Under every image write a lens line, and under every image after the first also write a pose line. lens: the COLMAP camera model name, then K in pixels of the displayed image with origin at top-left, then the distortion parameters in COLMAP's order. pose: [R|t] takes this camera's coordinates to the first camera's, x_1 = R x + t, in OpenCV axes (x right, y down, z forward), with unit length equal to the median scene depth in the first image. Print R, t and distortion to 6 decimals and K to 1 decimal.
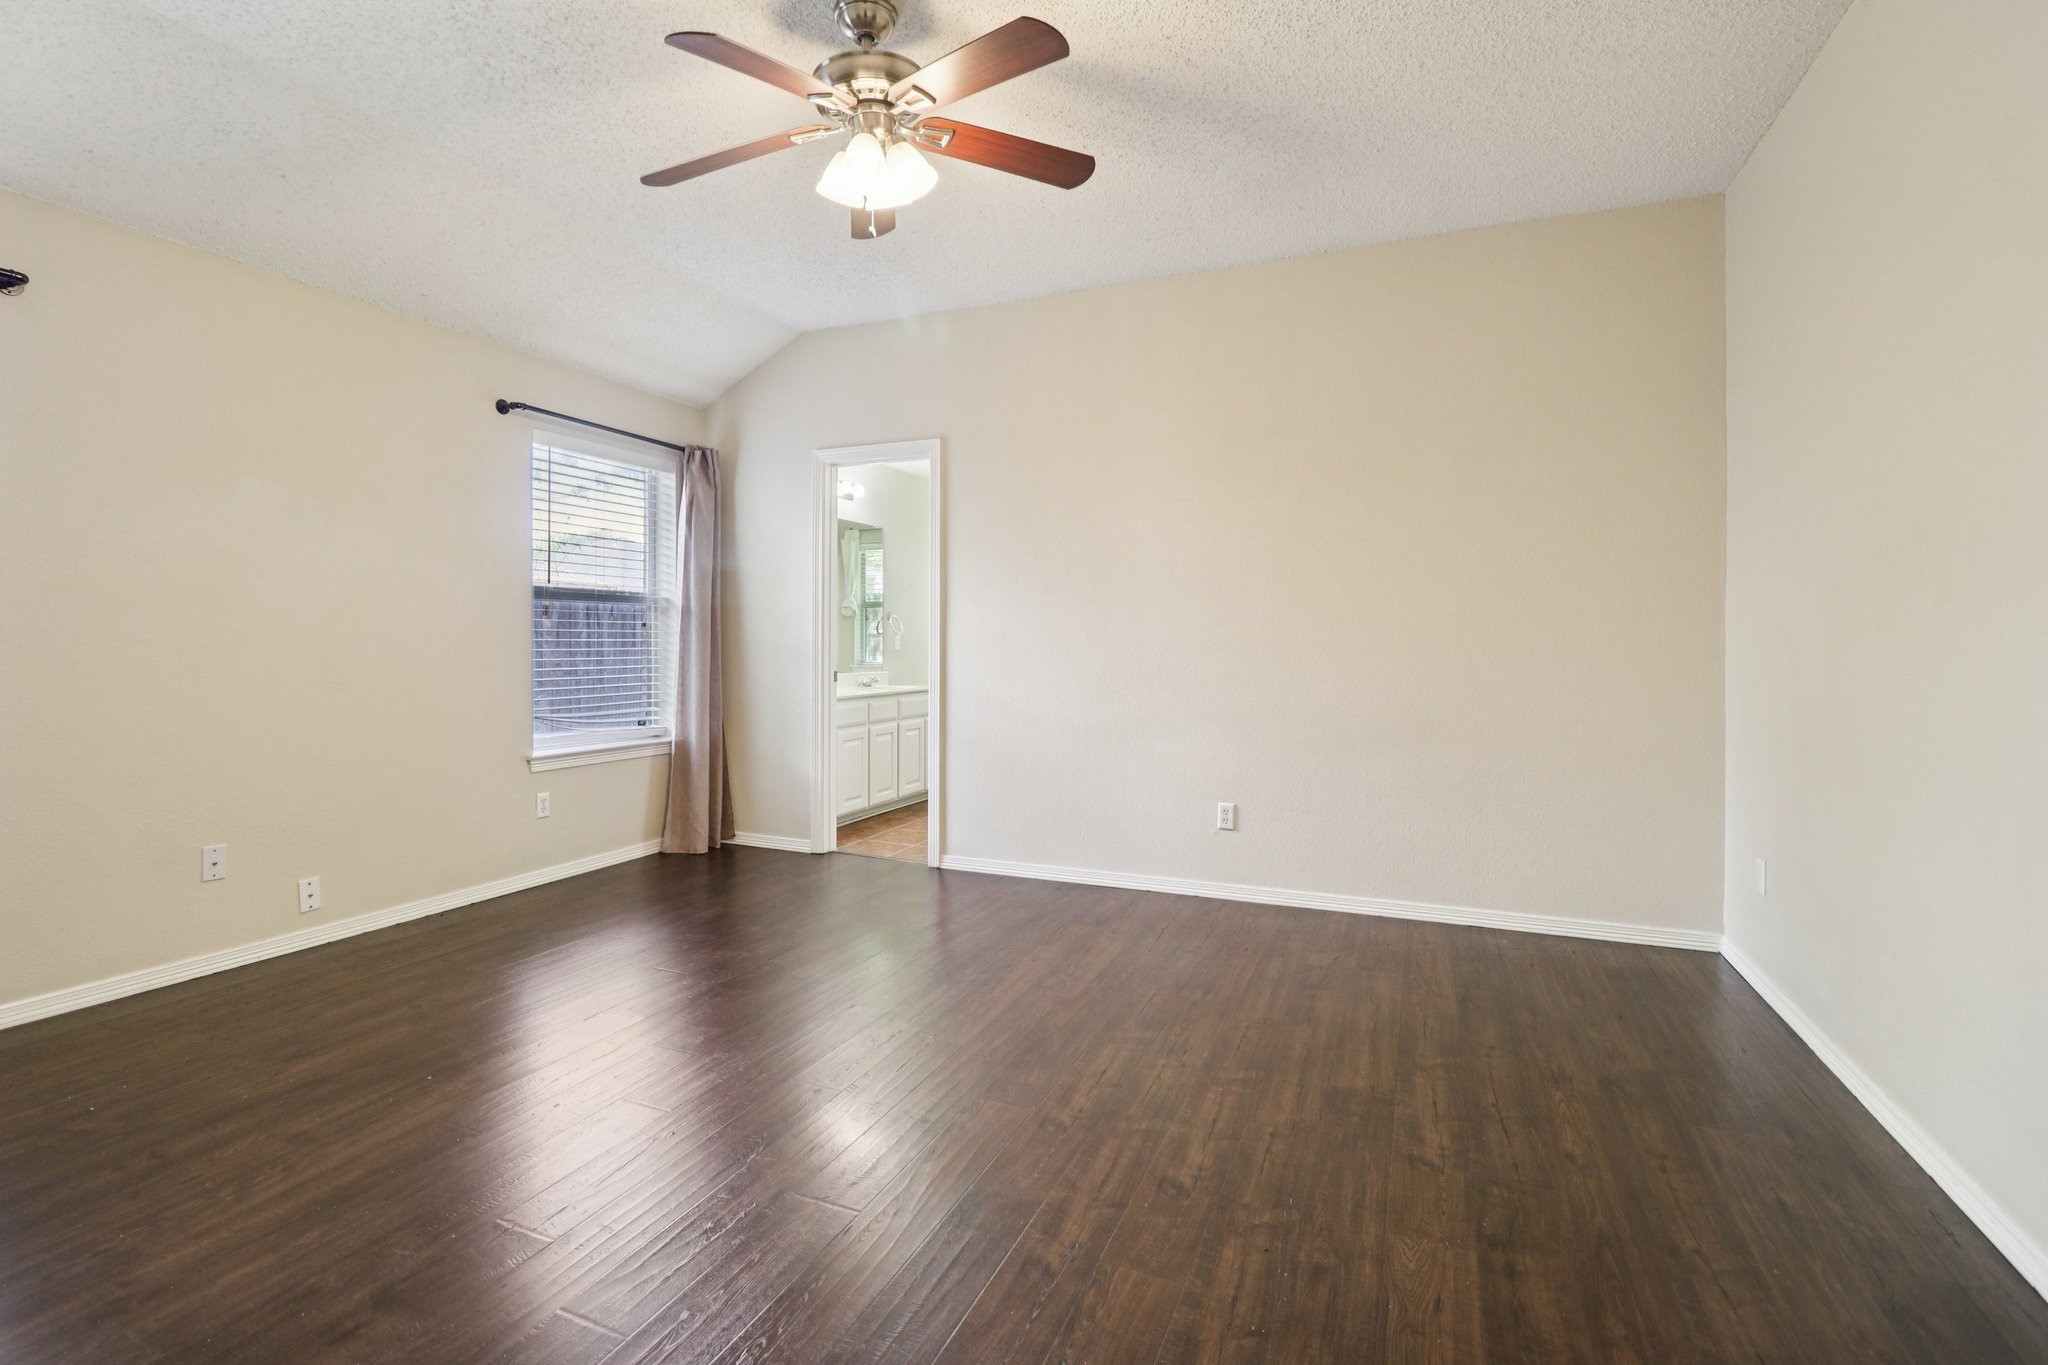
lens RADIAL K [[951.6, 0, 1006.2], [0, 951.6, 644.7], [0, 0, 1]] dist [0.000582, -0.011431]
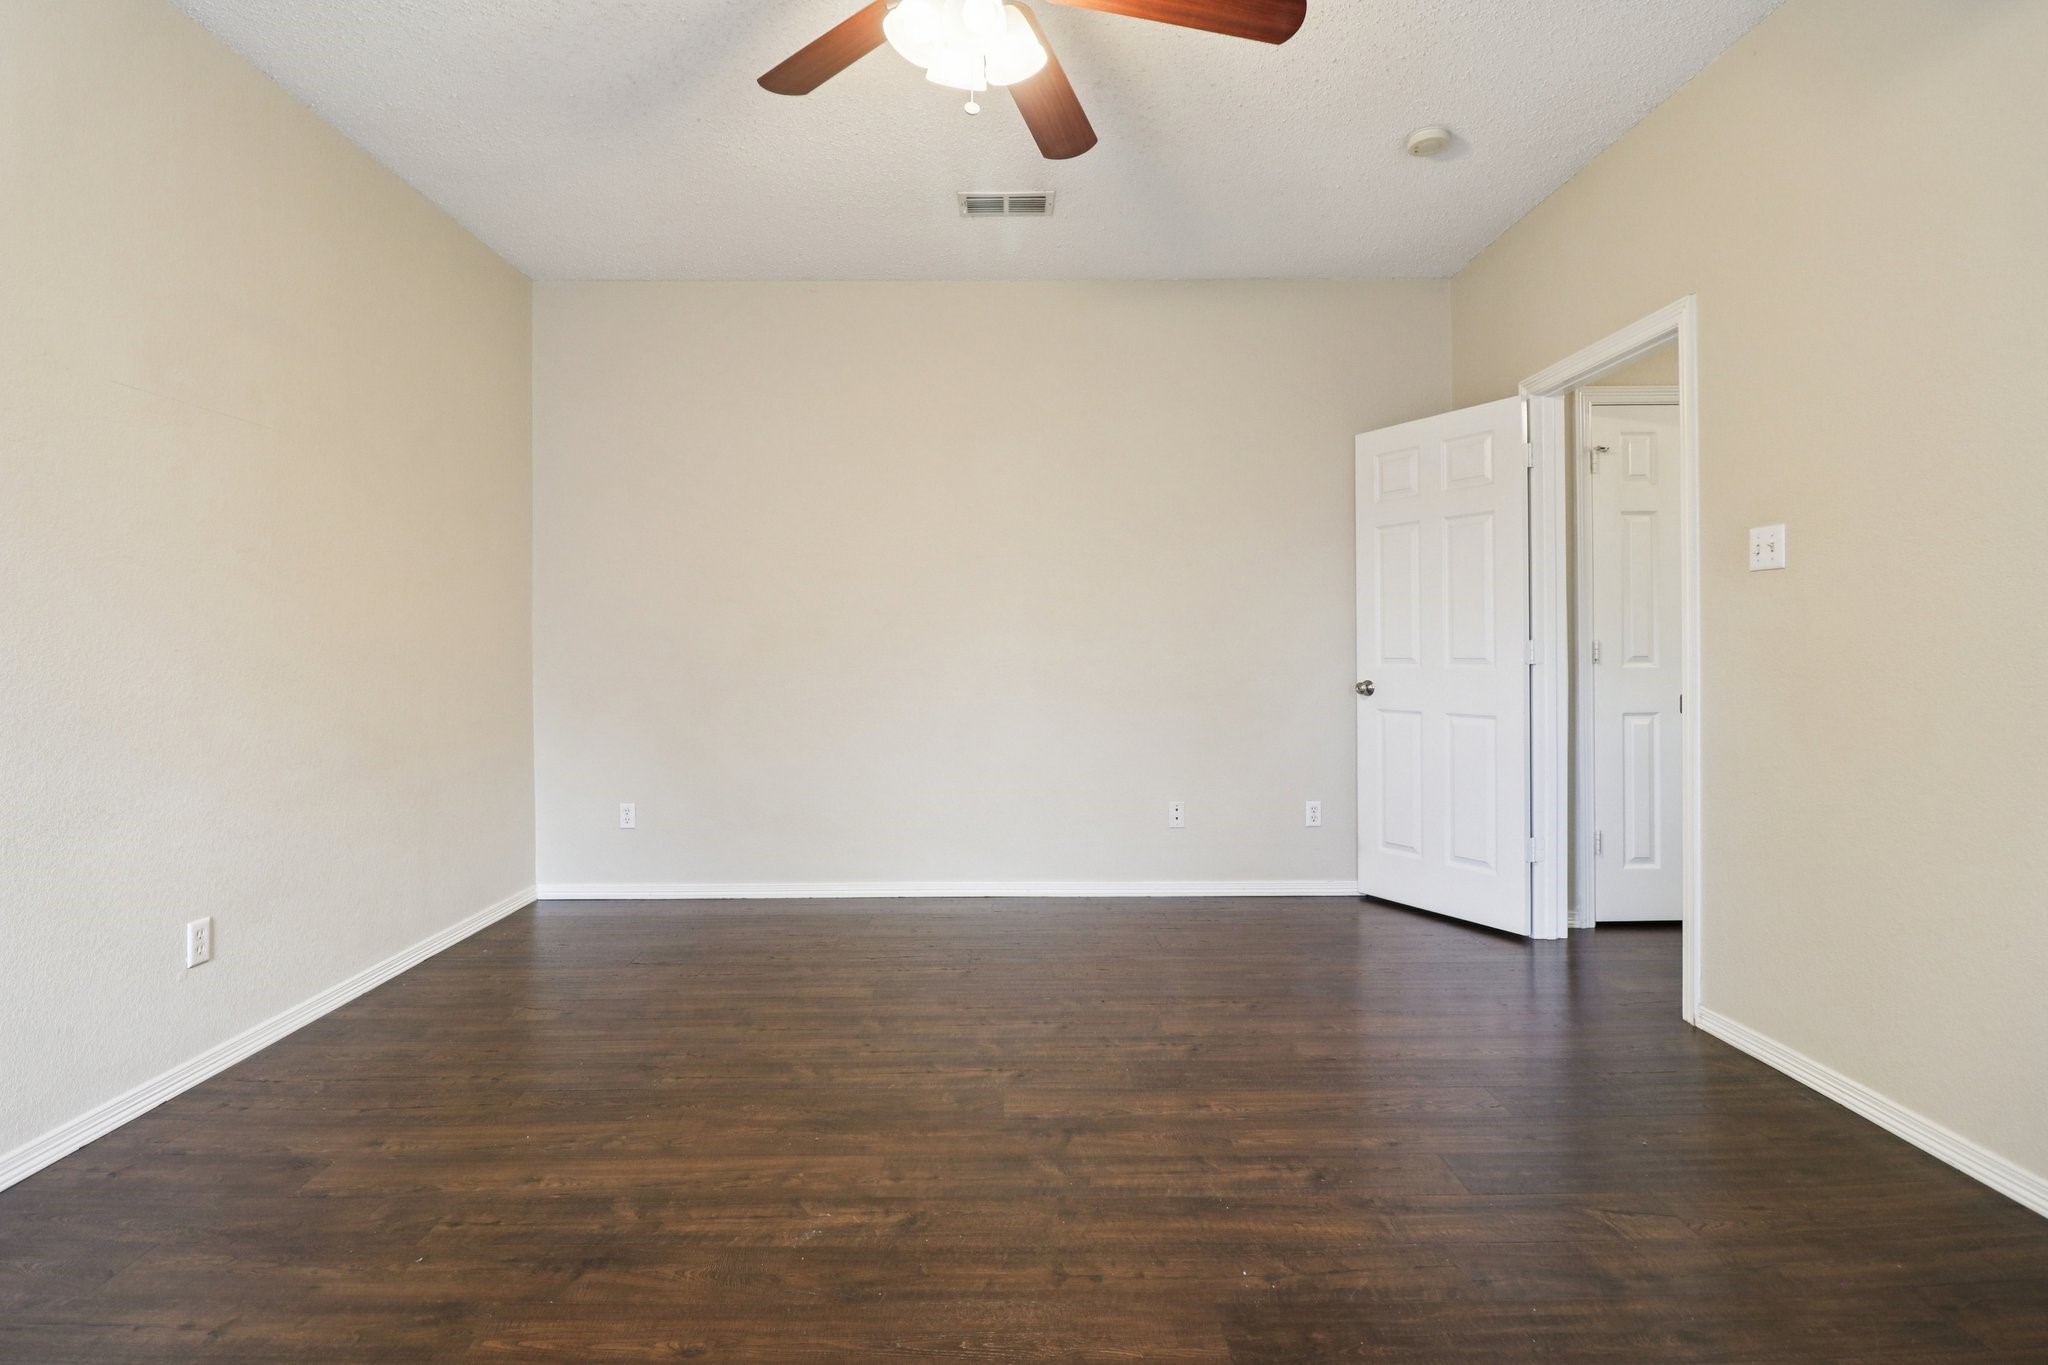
lens RADIAL K [[951.6, 0, 1006.2], [0, 951.6, 644.7], [0, 0, 1]] dist [0.000582, -0.011431]
pose [[-0.419019, 0.002360, 0.907974, -0.608920], [0.002492, 0.999996, -0.001449, -0.002750], [-0.907974, 0.001655, -0.419023, 0.936950]]
